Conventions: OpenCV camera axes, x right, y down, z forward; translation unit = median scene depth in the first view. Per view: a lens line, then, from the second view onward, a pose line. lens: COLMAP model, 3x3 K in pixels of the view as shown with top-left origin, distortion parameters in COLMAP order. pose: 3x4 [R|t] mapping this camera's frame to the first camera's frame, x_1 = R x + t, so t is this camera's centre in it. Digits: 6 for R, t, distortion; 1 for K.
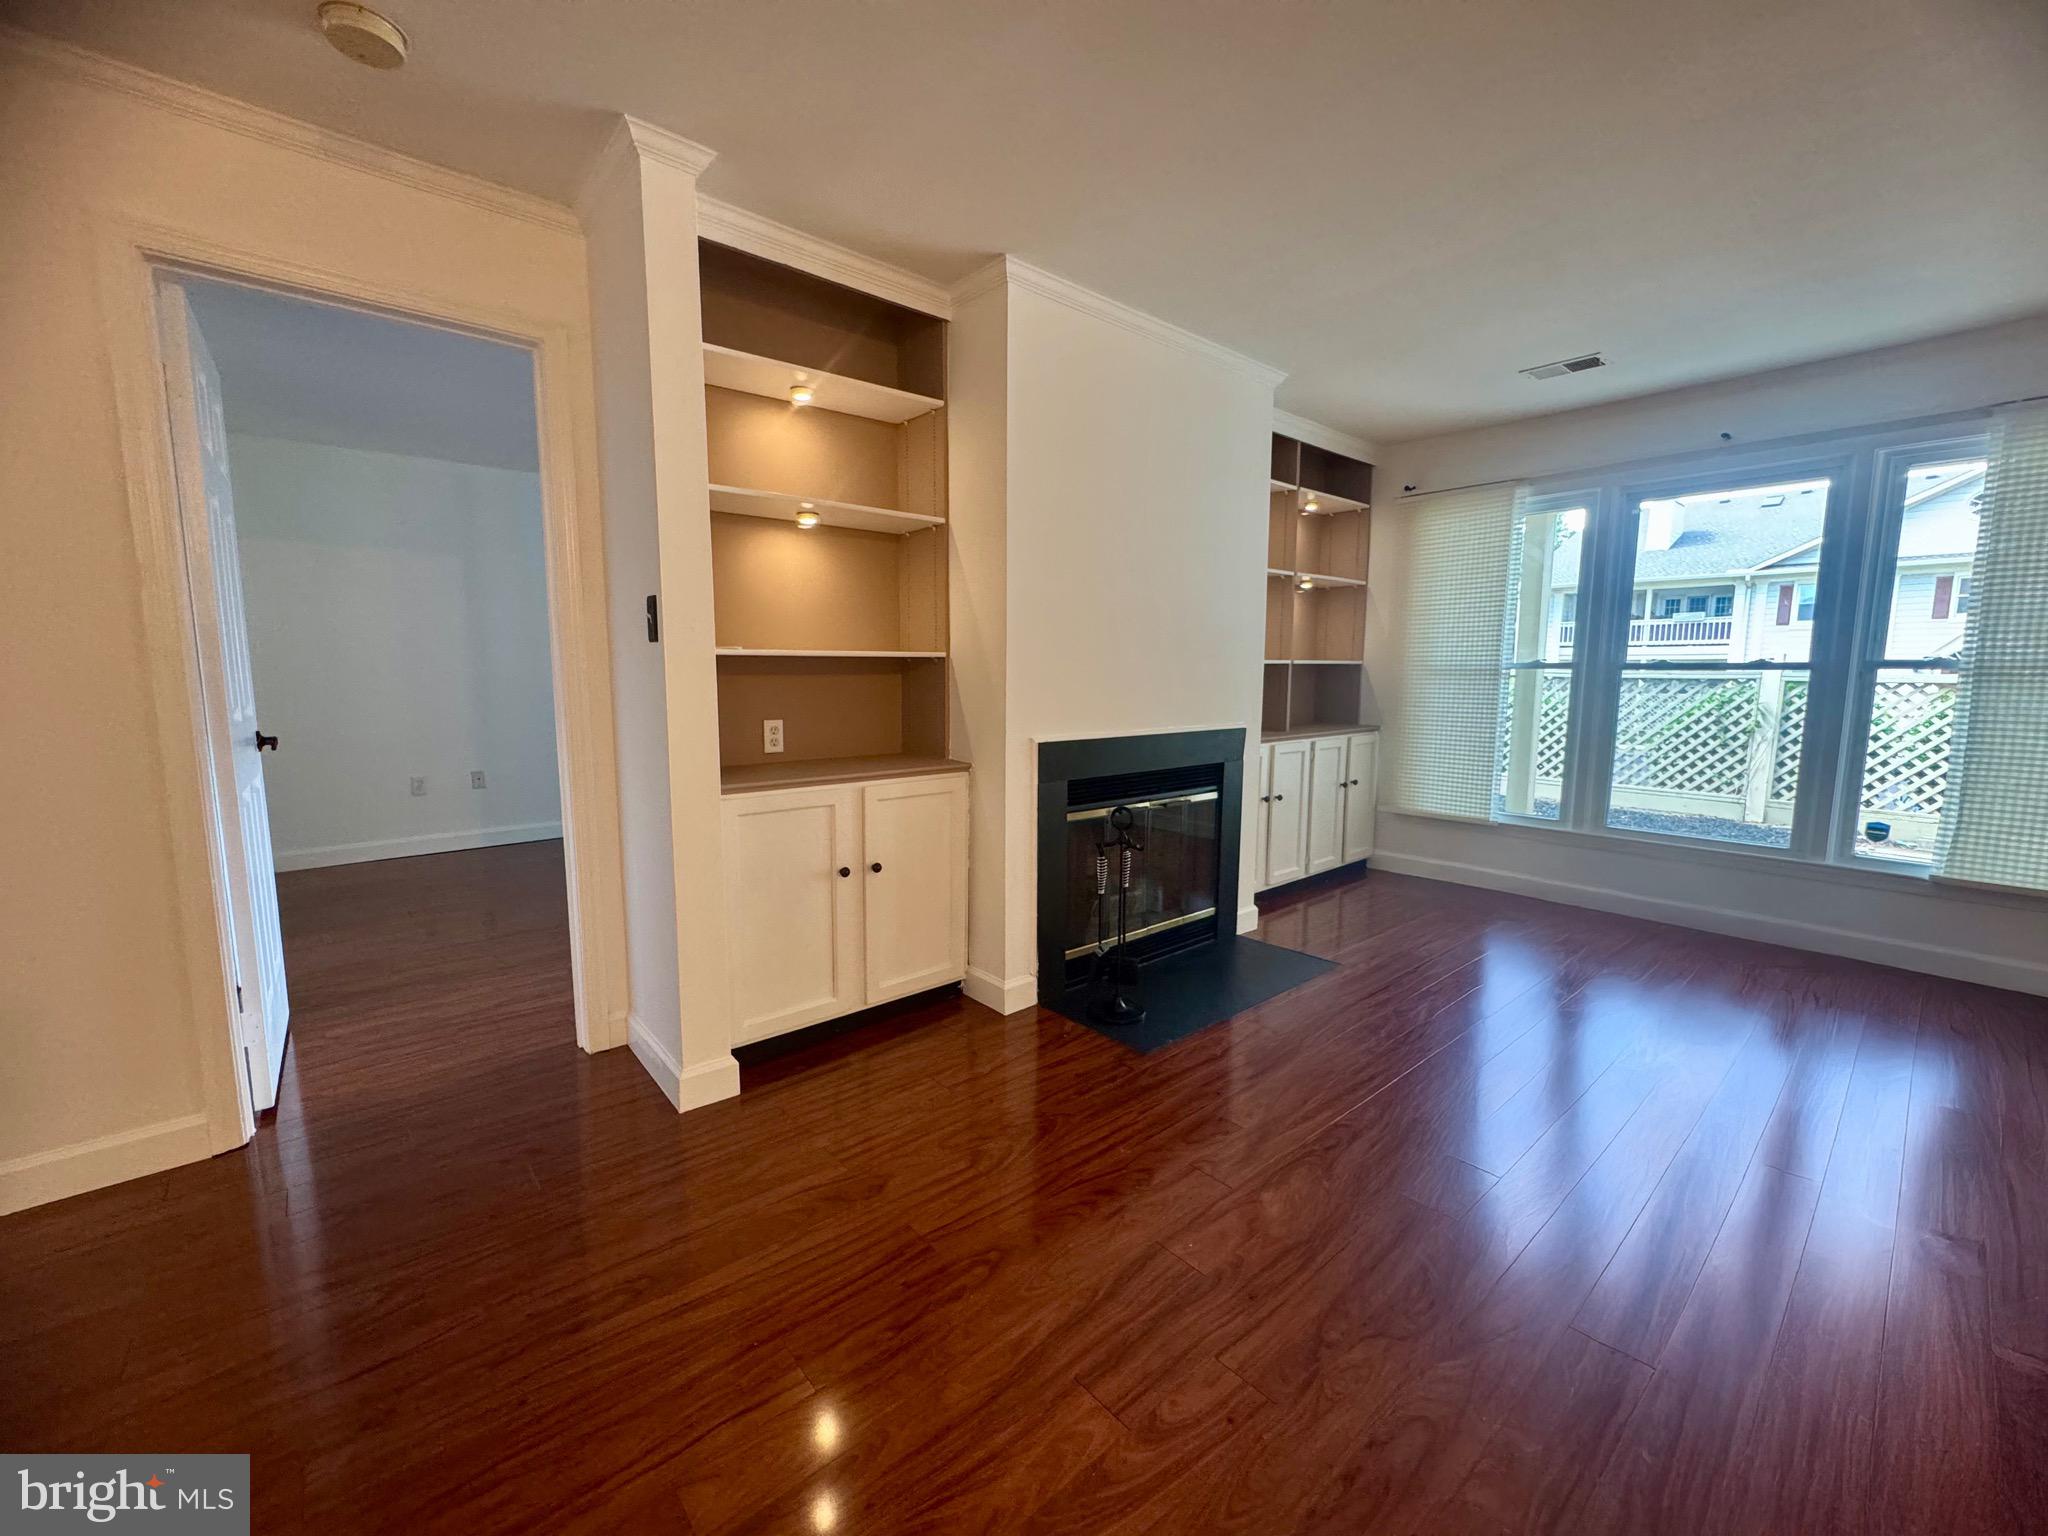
lens RADIAL K [[828.7, 0, 1024.0], [0, 828.7, 768.0], [0, 0, 1]] dist [0.001005, 0.000316]
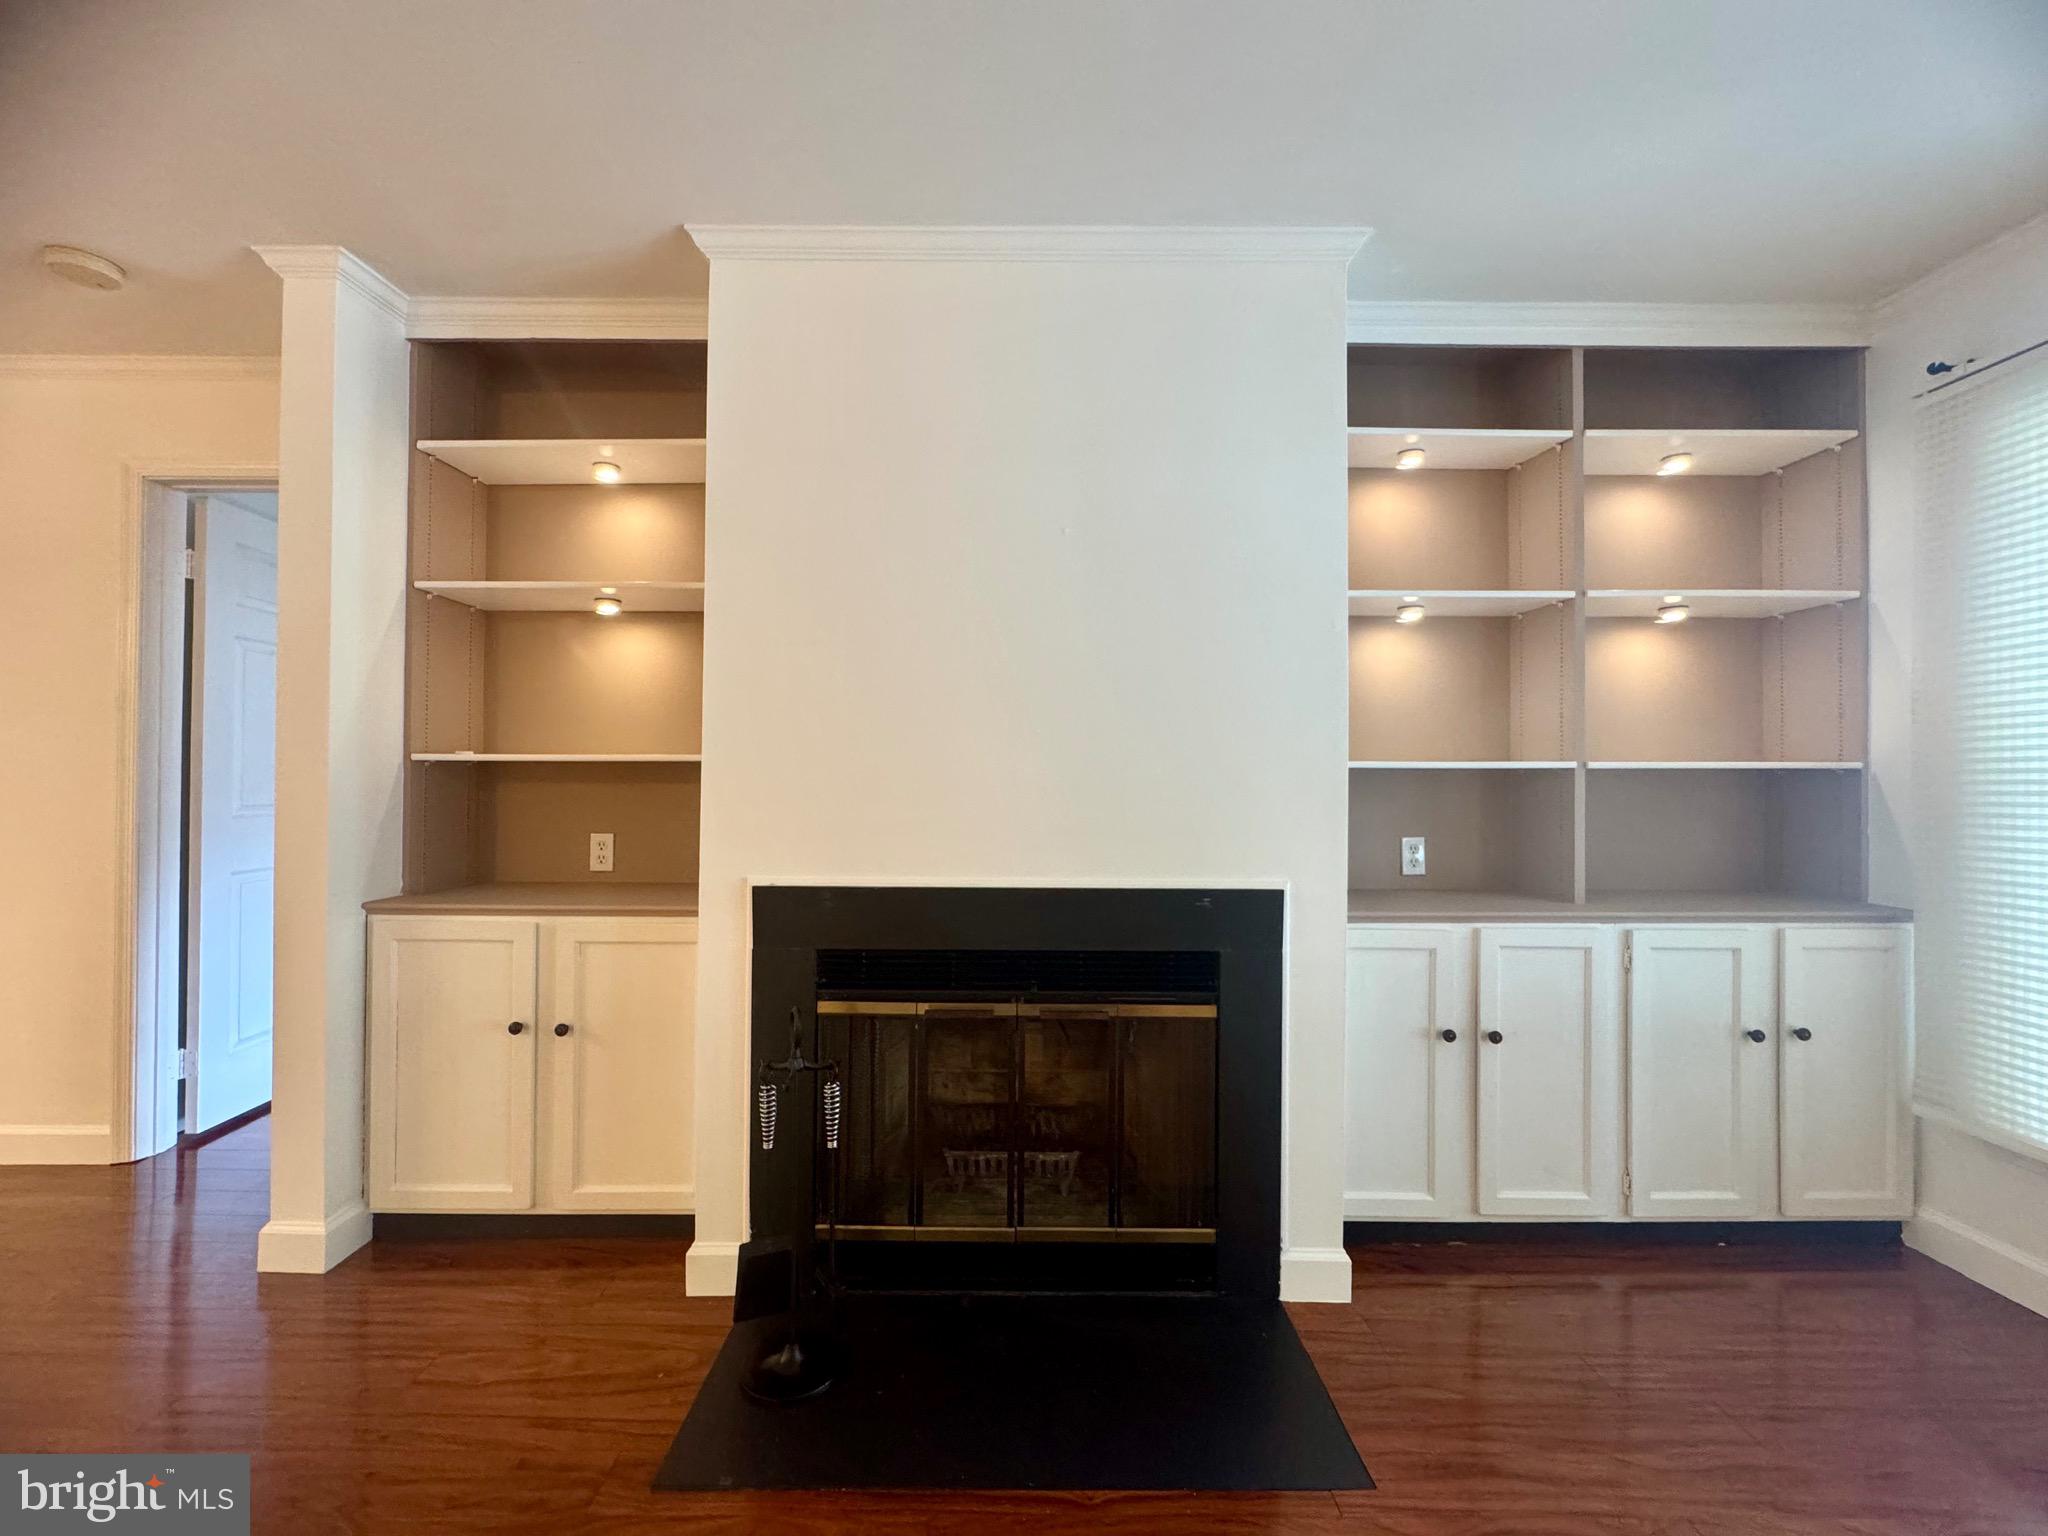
lens RADIAL K [[827.1, 0, 1028.6], [0, 827.1, 769.5], [0, 0, 1]] dist [-0.001990, -0.000208]
pose [[0.754777, -0.007520, -0.655938, 0.500540], [-0.081171, 0.991179, -0.104766, -0.056827], [0.650940, 0.132318, 0.747509, 0.508548]]
